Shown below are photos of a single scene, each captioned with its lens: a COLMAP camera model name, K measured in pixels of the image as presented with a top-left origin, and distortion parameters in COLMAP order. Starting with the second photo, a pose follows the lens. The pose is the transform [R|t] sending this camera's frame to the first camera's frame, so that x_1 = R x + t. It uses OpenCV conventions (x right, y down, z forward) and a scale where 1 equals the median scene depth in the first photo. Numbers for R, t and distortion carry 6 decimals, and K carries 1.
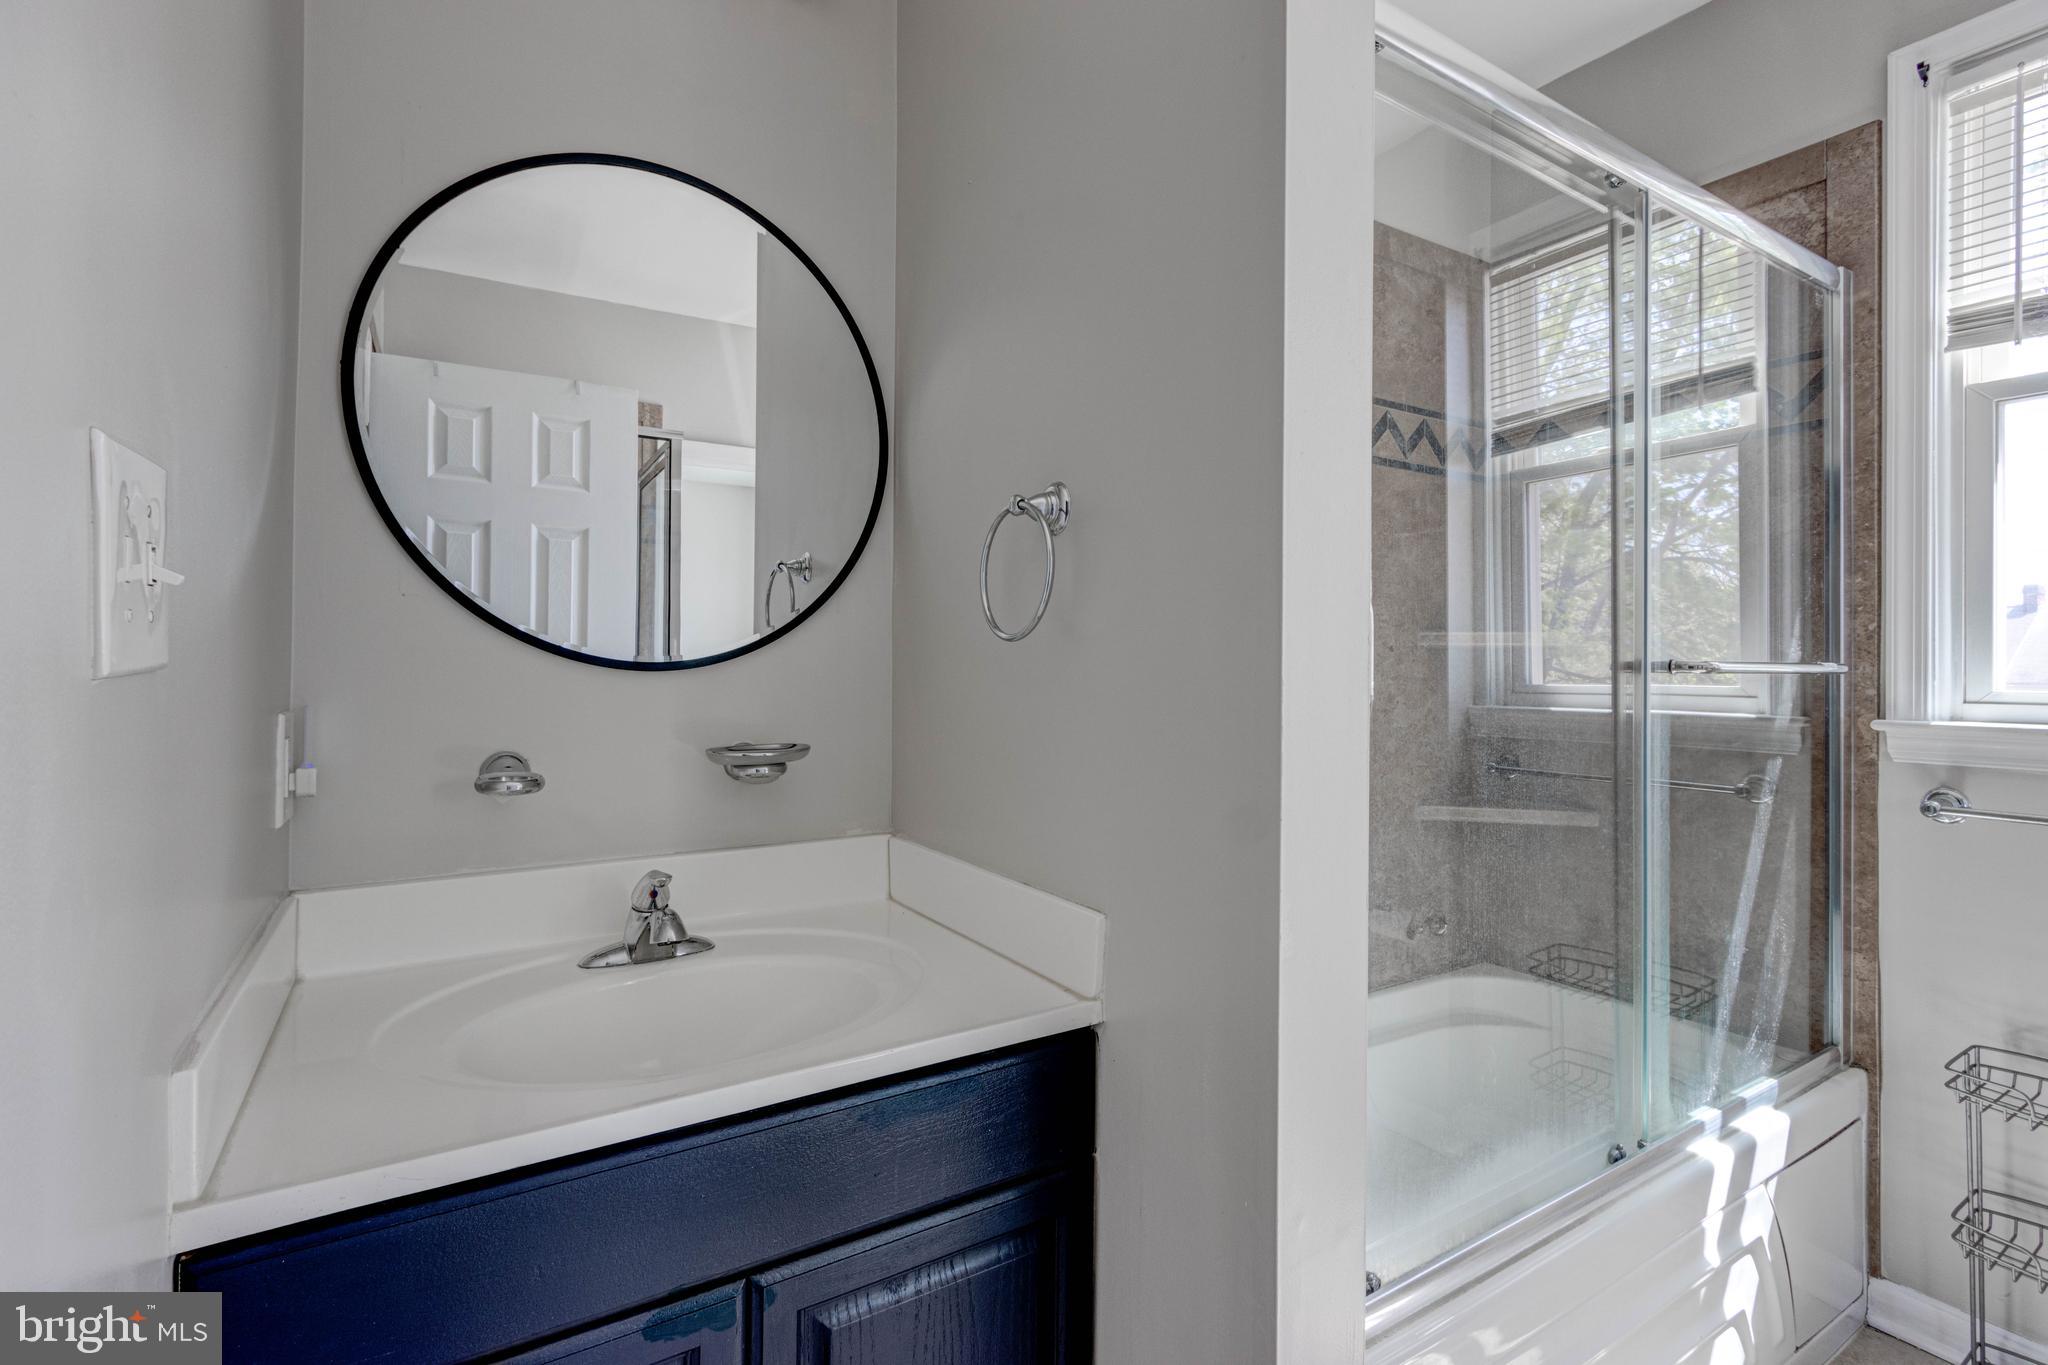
lens RADIAL K [[938.1, 0, 1025.1], [0, 938.1, 663.6], [0, 0, 1]] dist [0.003422, -0.000303]
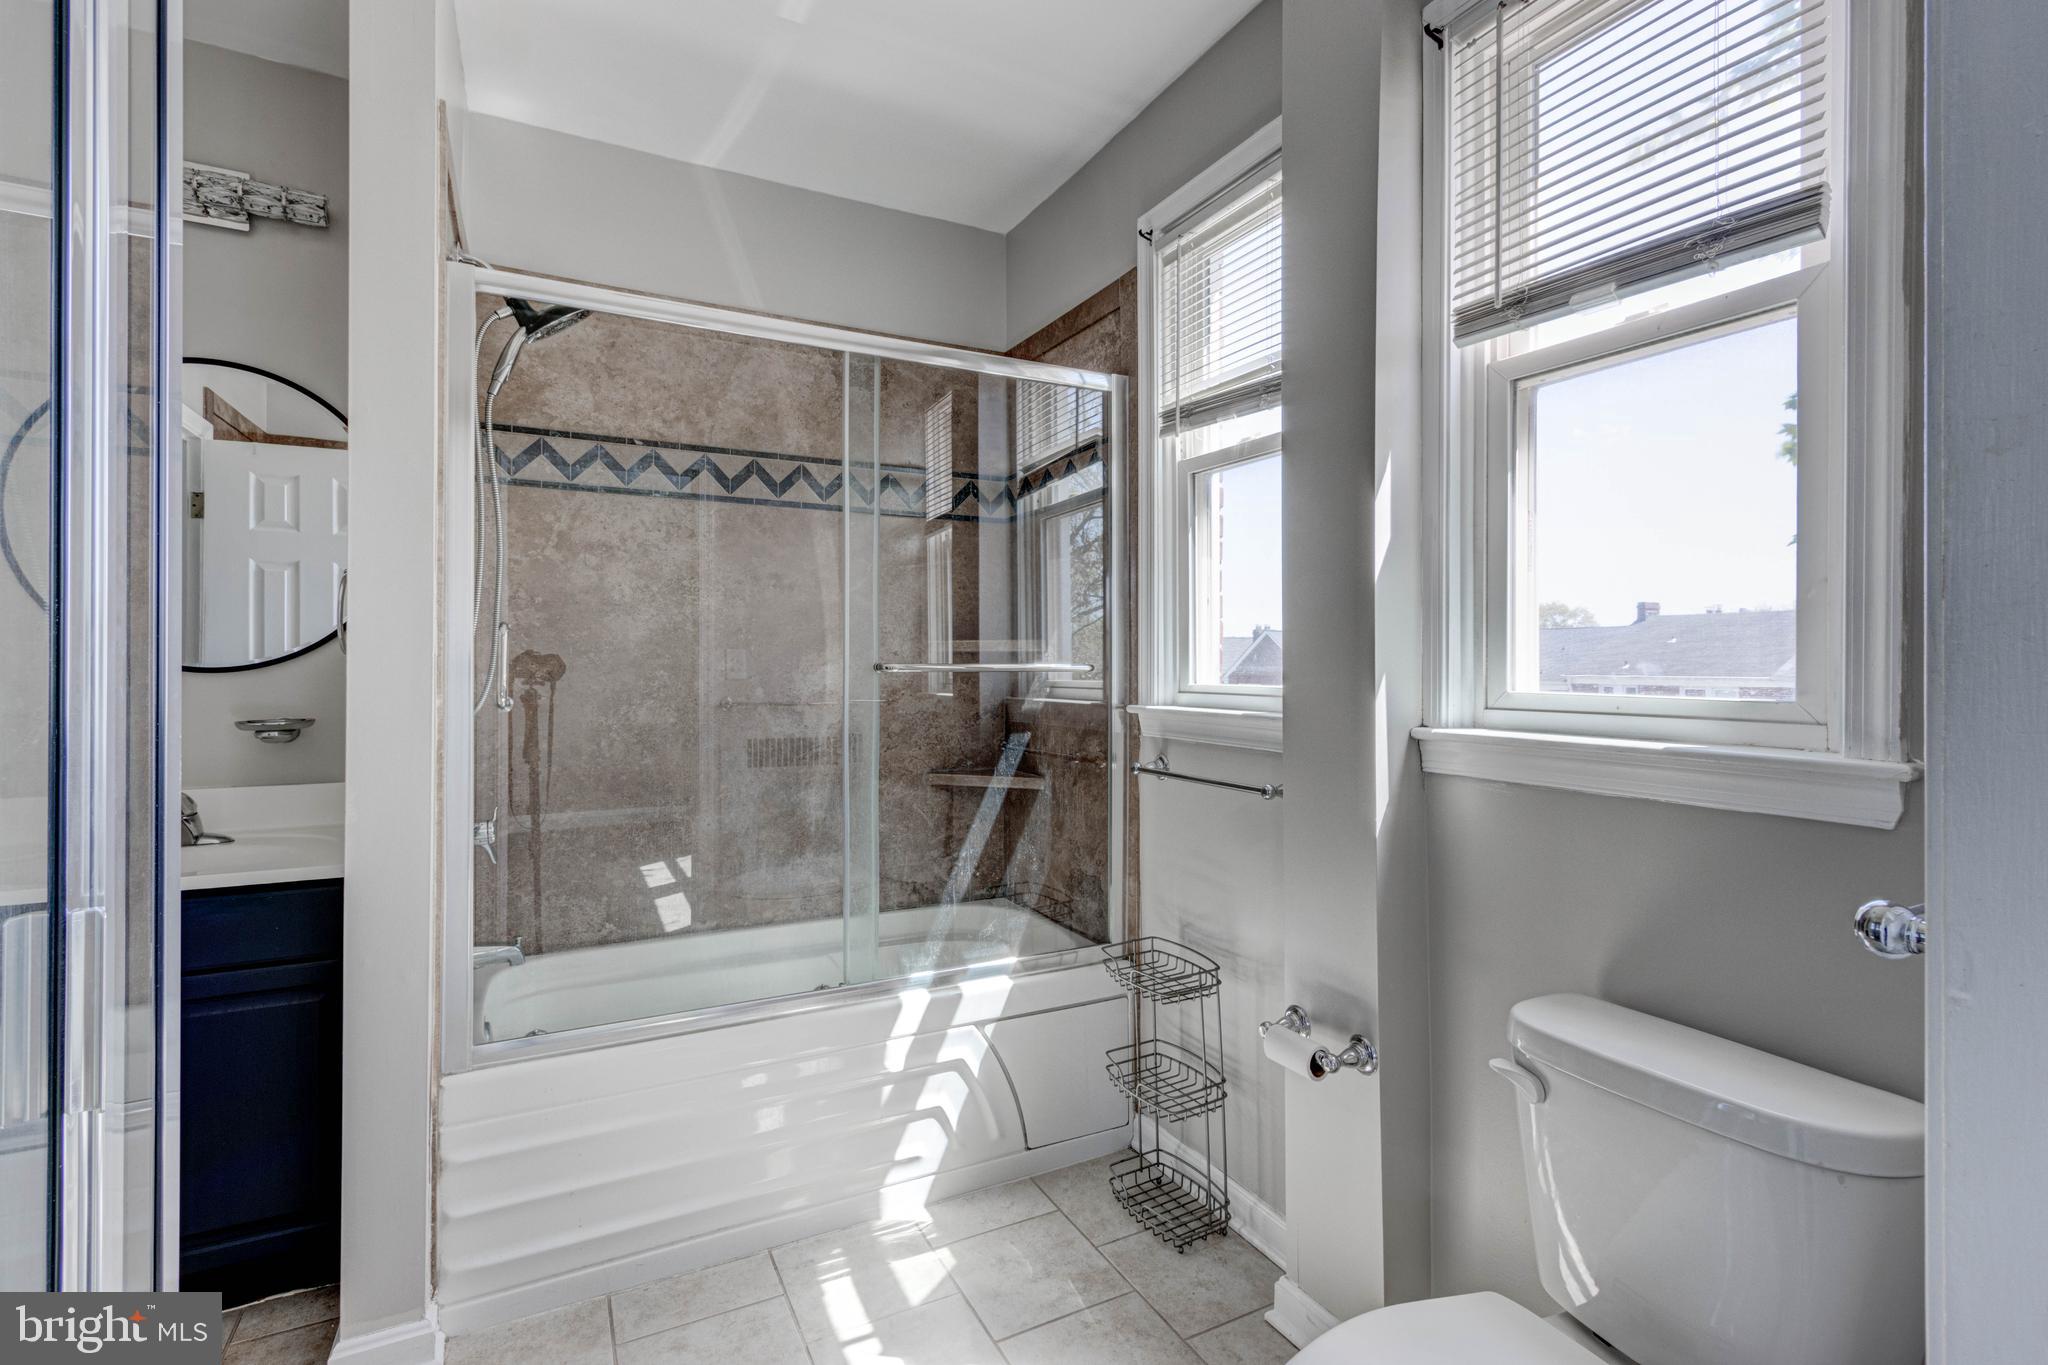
lens RADIAL K [[929.7, 0, 1022.3], [0, 929.7, 666.3], [0, 0, 1]] dist [0.000457, 0.000208]
pose [[0.996684, -0.003328, -0.081297, 0.849587], [0.003503, 0.999992, 0.002001, -0.000144], [0.081290, -0.002280, 0.996688, -0.361160]]
